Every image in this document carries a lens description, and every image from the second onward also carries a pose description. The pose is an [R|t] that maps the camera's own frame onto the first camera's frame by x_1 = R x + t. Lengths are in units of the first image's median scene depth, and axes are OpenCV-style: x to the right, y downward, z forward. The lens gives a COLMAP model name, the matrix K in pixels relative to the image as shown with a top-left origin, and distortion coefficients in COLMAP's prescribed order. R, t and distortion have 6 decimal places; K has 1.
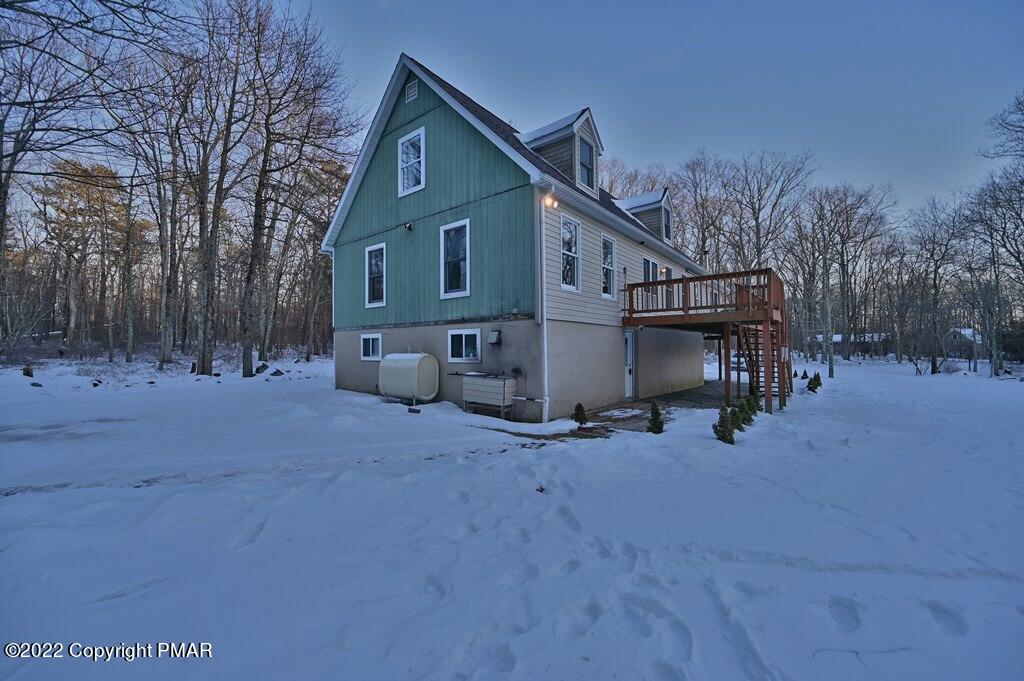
lens RADIAL K [[404.8, 0, 514.5], [0, 404.8, 337.6], [0, 0, 1]] dist [-0.003279, 0.000241]
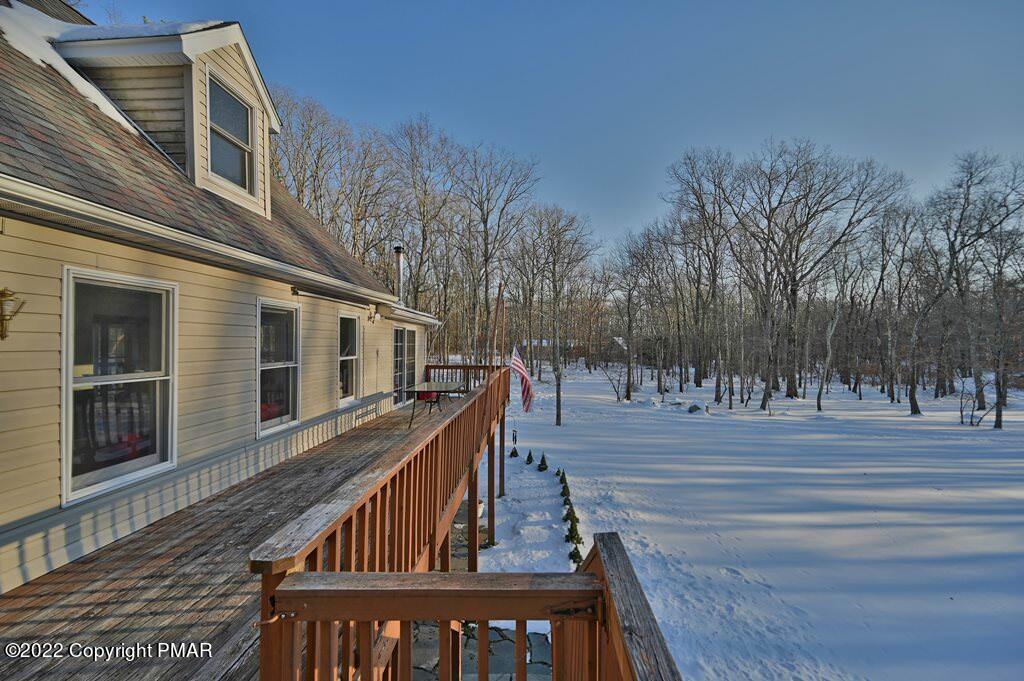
lens RADIAL K [[404.8, 0, 514.6], [0, 404.8, 342.1], [0, 0, 1]] dist [-0.003279, 0.000241]
pose [[0.817302, 0.008355, 0.576149, 0.147375], [-0.020709, 0.999675, 0.014880, -0.049121], [-0.575837, -0.024093, 0.817209, 0.238847]]
